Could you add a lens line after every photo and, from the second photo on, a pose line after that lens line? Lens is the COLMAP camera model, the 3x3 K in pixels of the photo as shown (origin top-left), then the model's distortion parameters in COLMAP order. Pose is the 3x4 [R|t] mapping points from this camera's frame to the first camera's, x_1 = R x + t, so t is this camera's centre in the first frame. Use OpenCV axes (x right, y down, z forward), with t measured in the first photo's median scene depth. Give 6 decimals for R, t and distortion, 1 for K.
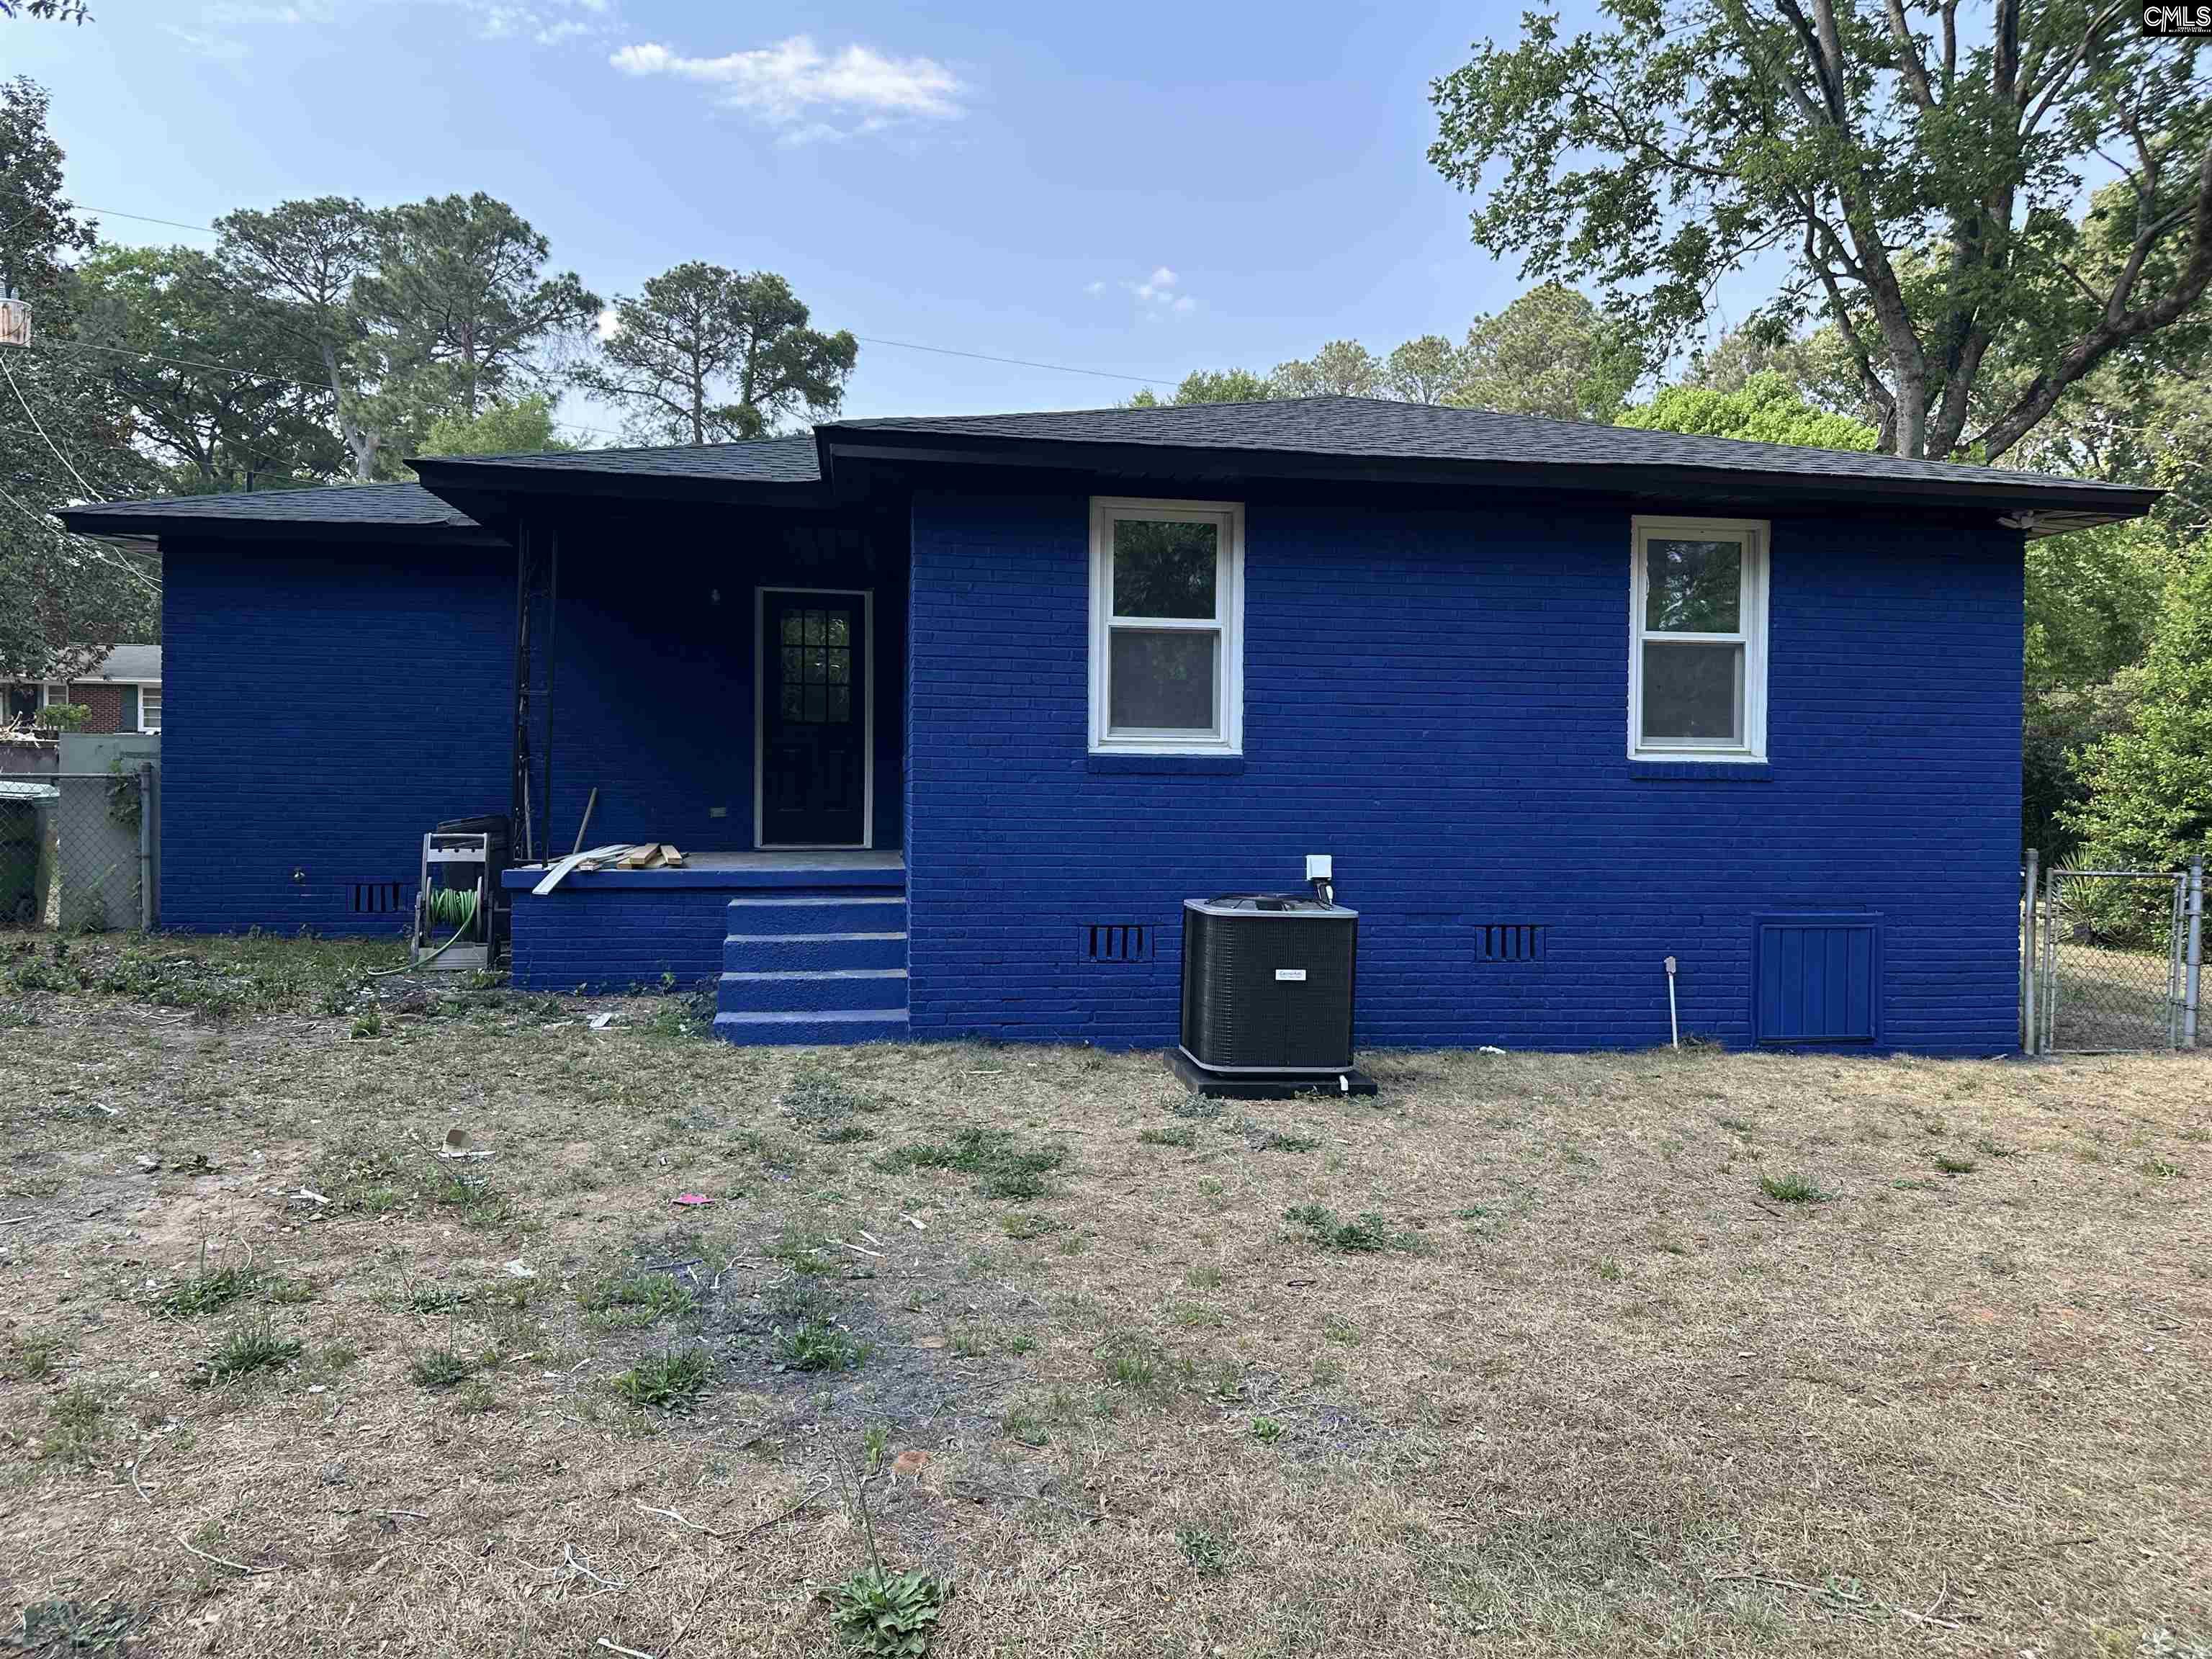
lens RADIAL K [[1562.6, 0, 1103.8], [0, 1562.6, 825.9], [0, 0, 1]] dist [0.037472, -0.027513]
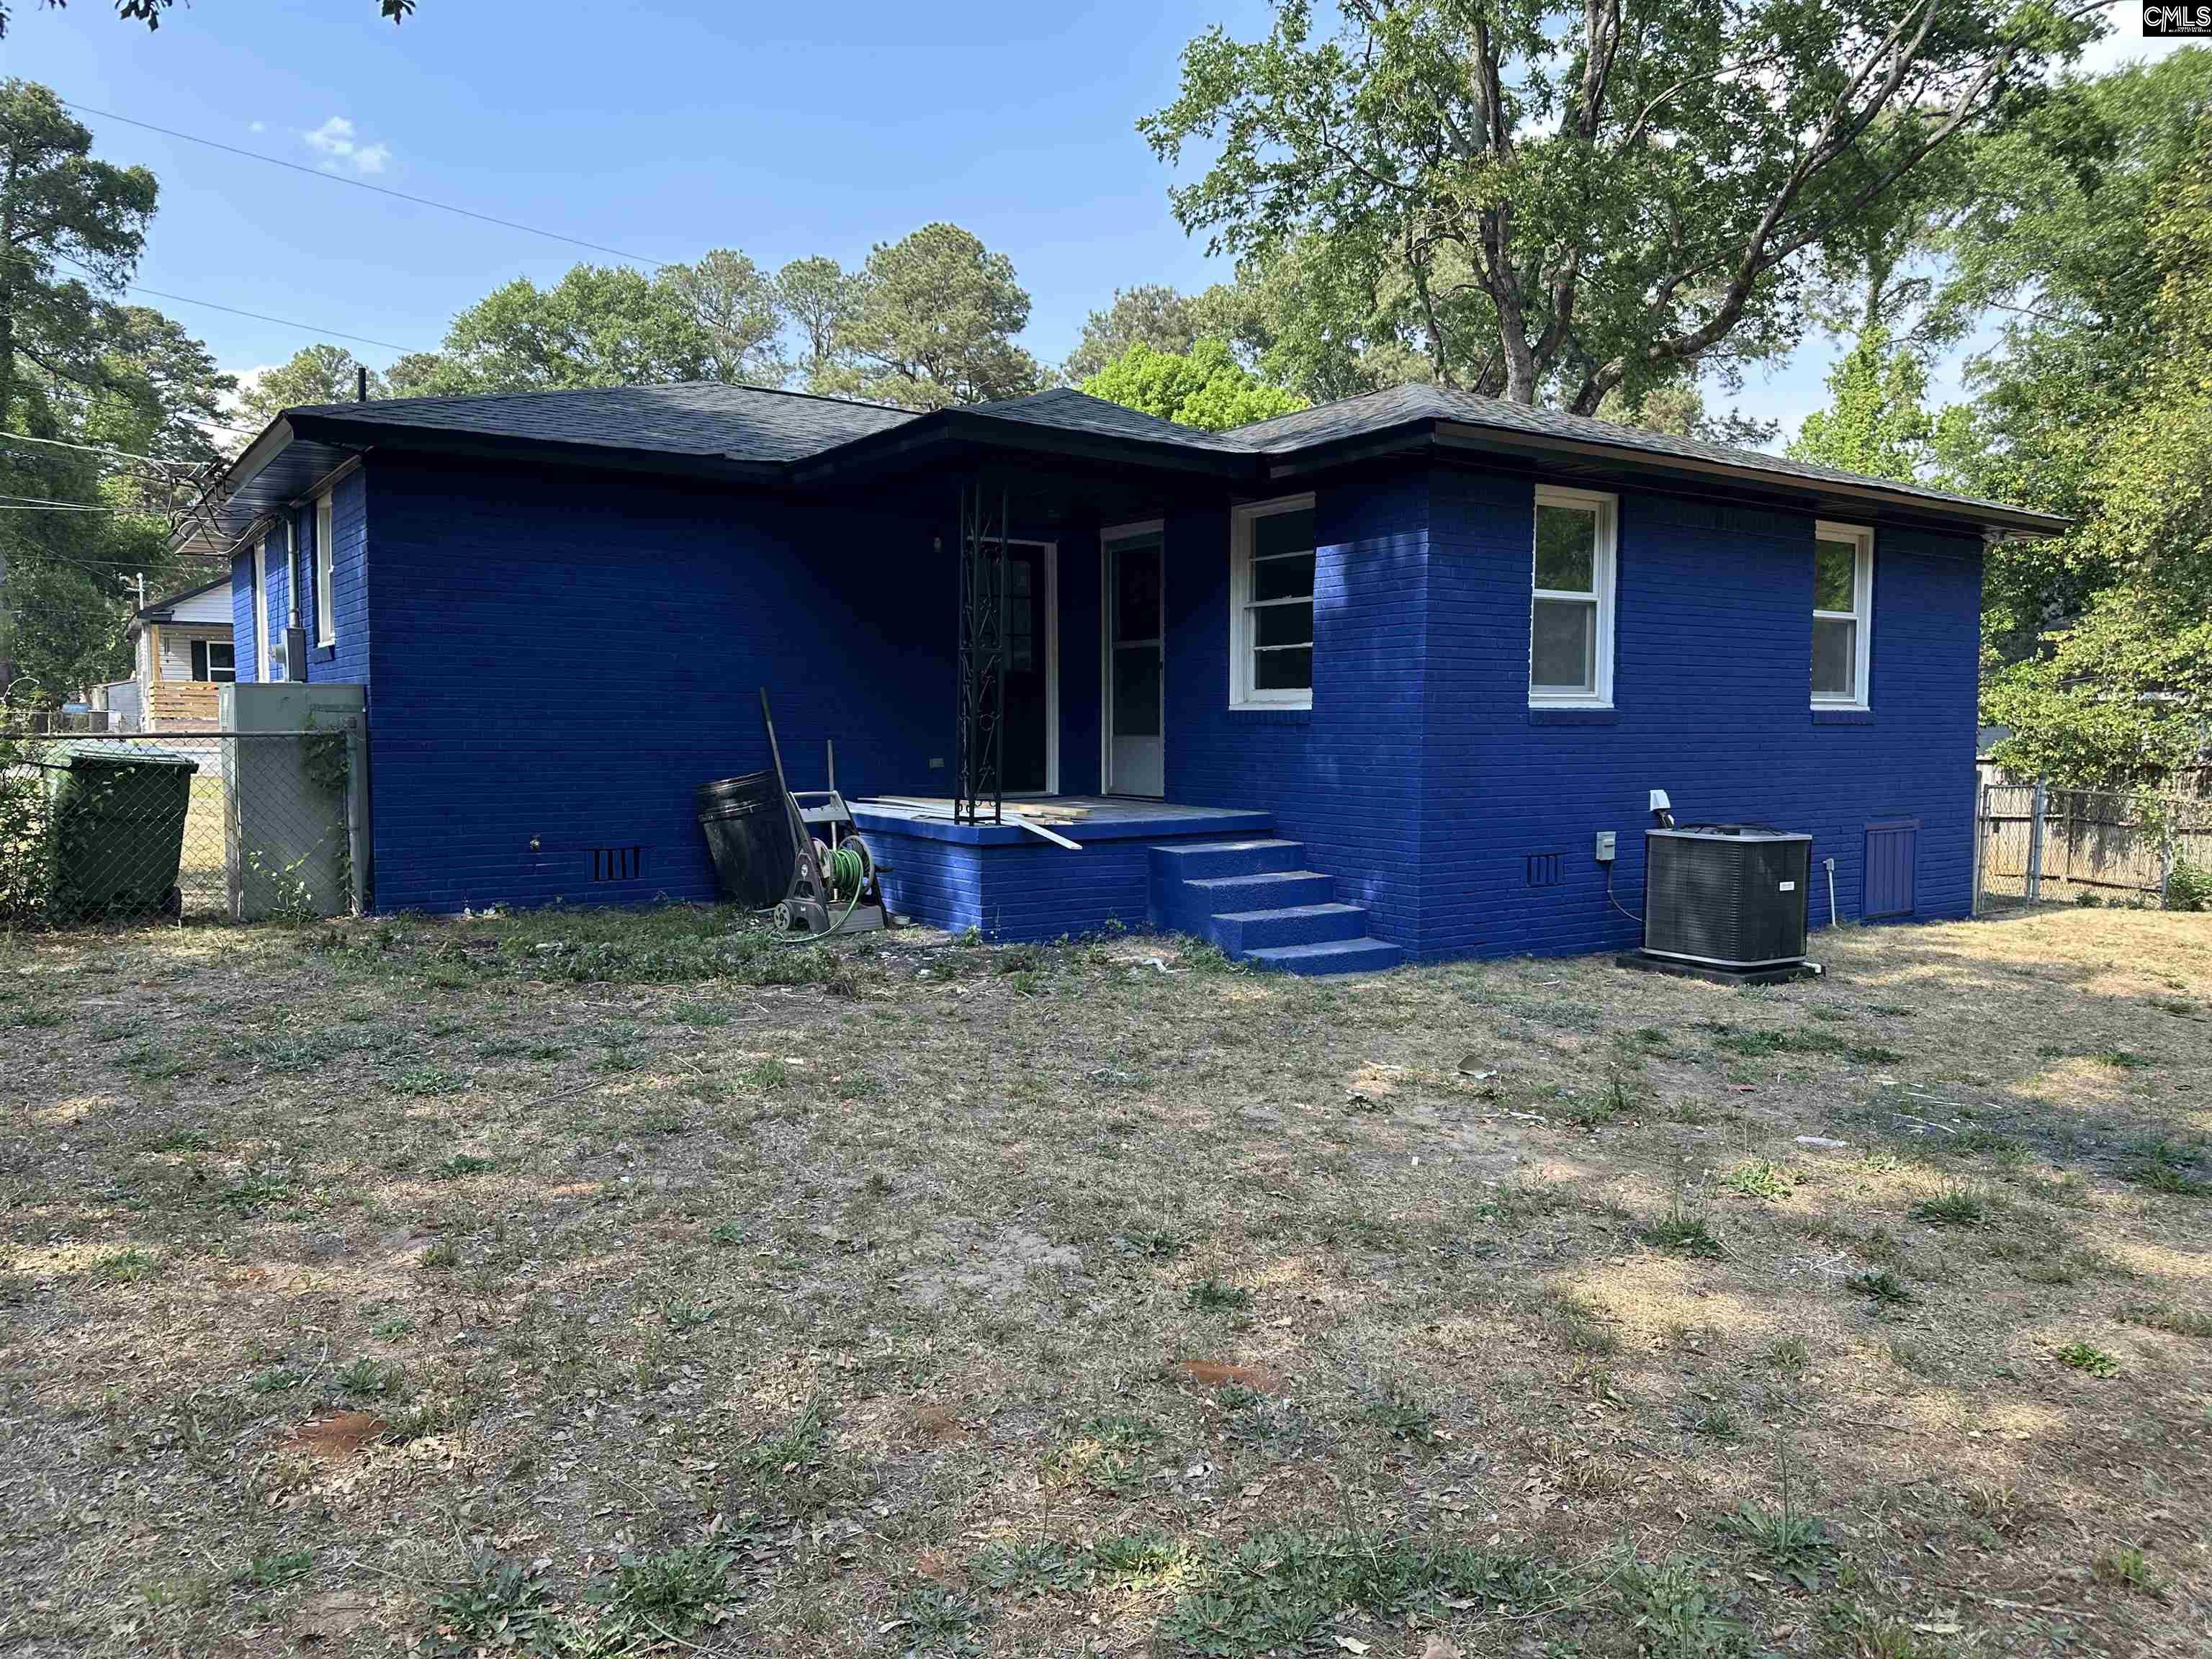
lens RADIAL K [[1562.6, 0, 1102.8], [0, 1562.6, 837.5], [0, 0, 1]] dist [0.037472, -0.027513]
pose [[0.902925, -0.041893, 0.427753, -0.394834], [0.017413, 0.997987, 0.060984, -0.013412], [-0.429446, -0.047615, 0.901836, 0.039046]]
